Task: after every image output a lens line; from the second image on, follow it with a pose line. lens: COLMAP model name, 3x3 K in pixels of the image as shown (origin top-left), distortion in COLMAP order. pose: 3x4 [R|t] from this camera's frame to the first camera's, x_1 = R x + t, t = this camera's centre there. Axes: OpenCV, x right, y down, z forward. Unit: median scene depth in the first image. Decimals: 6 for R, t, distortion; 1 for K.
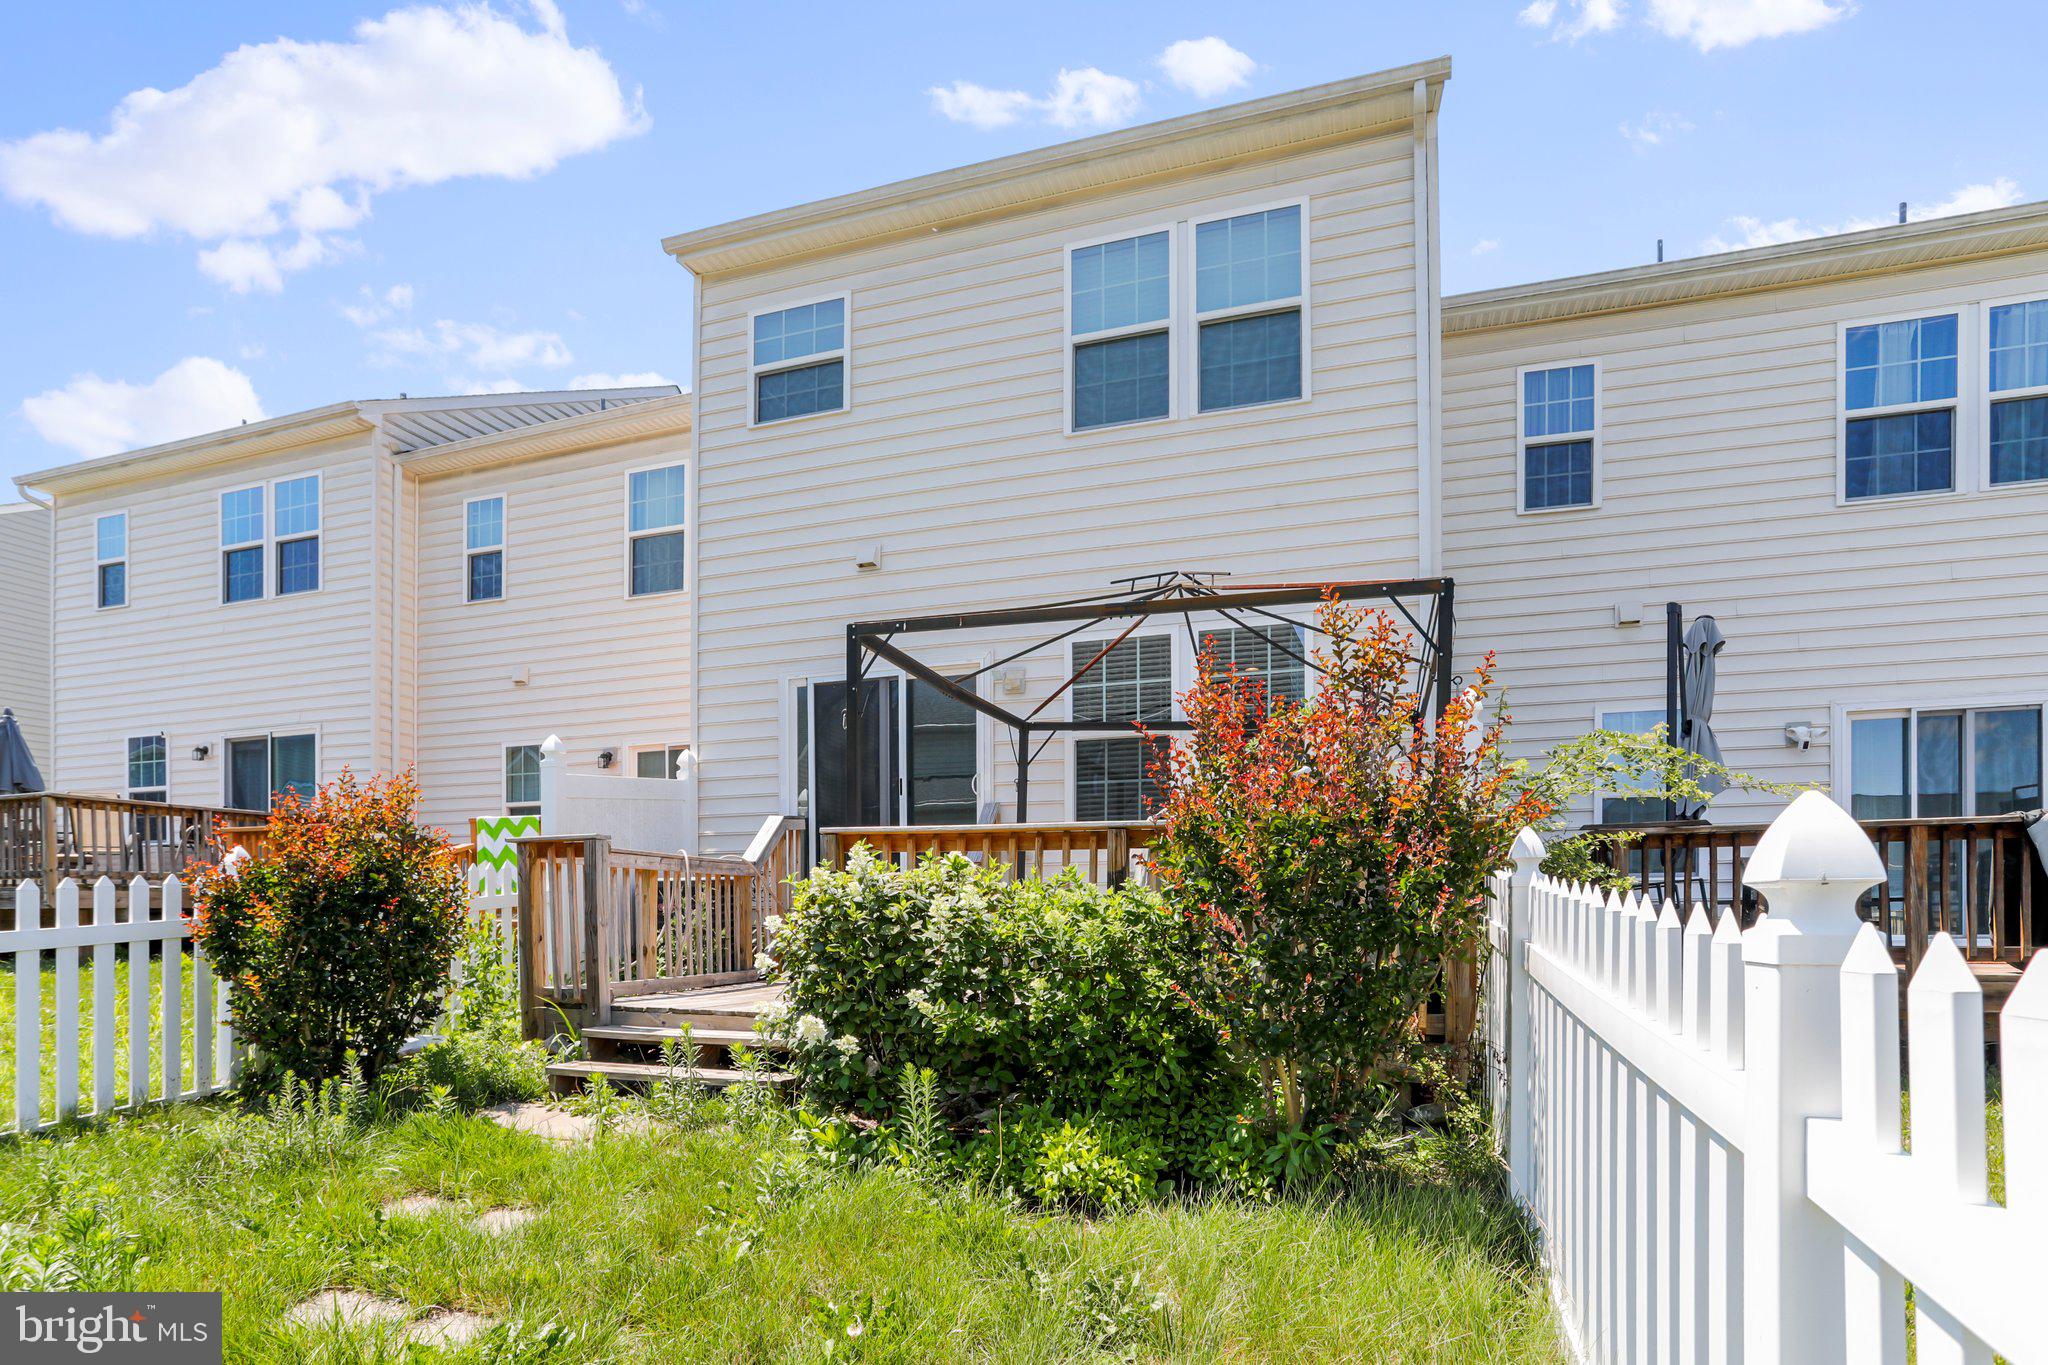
lens RADIAL K [[1027.9, 0, 1018.1], [0, 1027.9, 709.2], [0, 0, 1]] dist [0.001821, 0.000661]
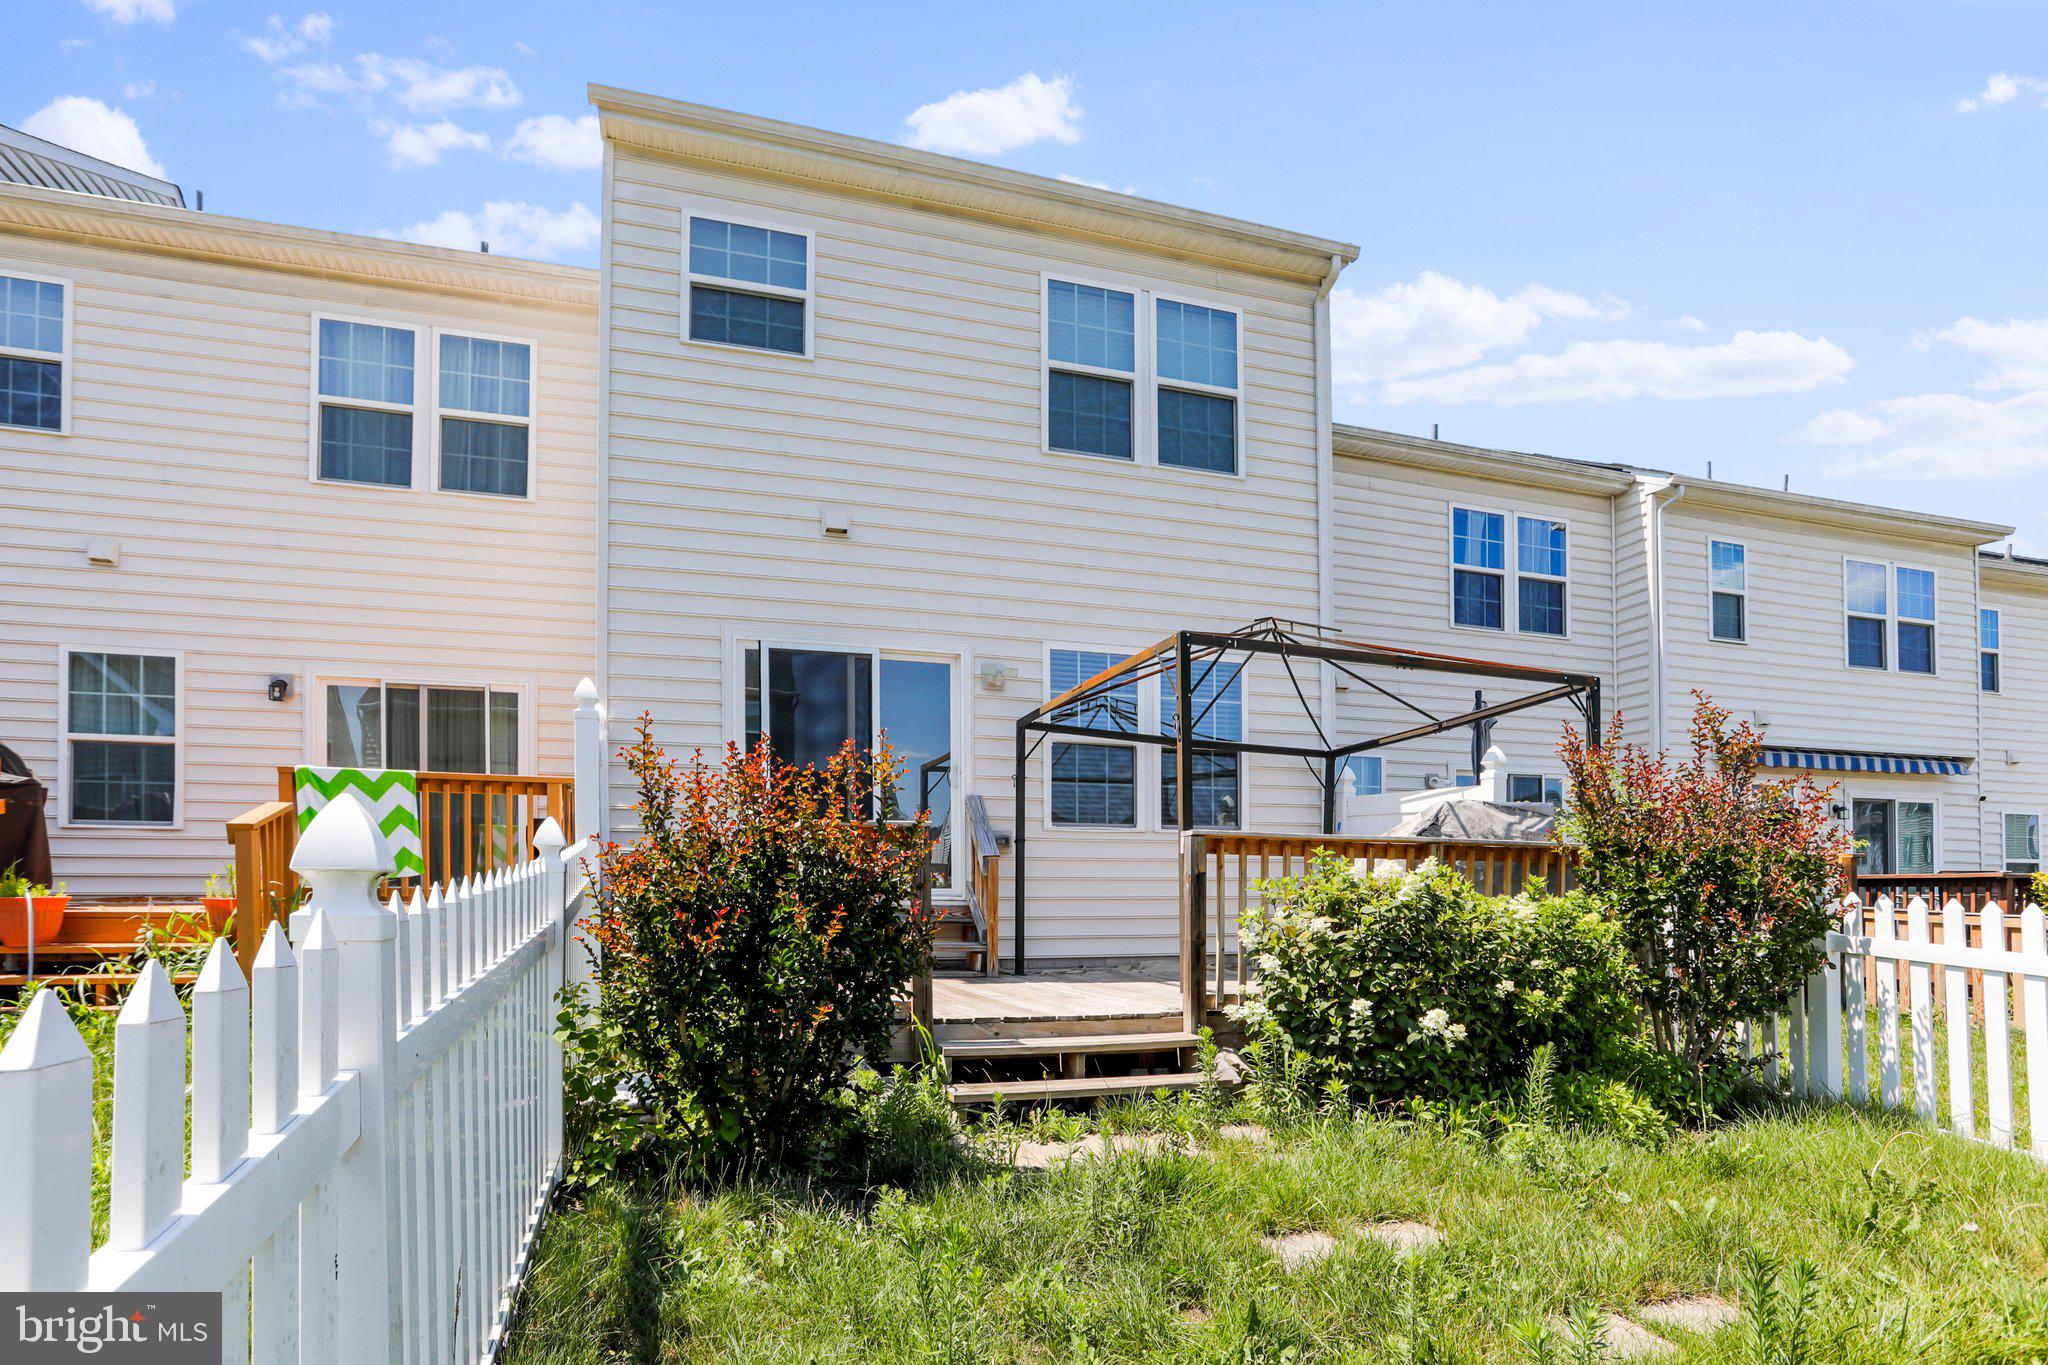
lens RADIAL K [[996.7, 0, 1024.0], [0, 996.7, 682.5], [0, 0, 1]] dist [-0.002515, -0.000345]
pose [[0.827657, 0.121645, 0.547893, -0.497523], [-0.117957, 0.992126, -0.042088, 0.015232], [-0.548699, -0.029793, 0.835489, 0.143232]]
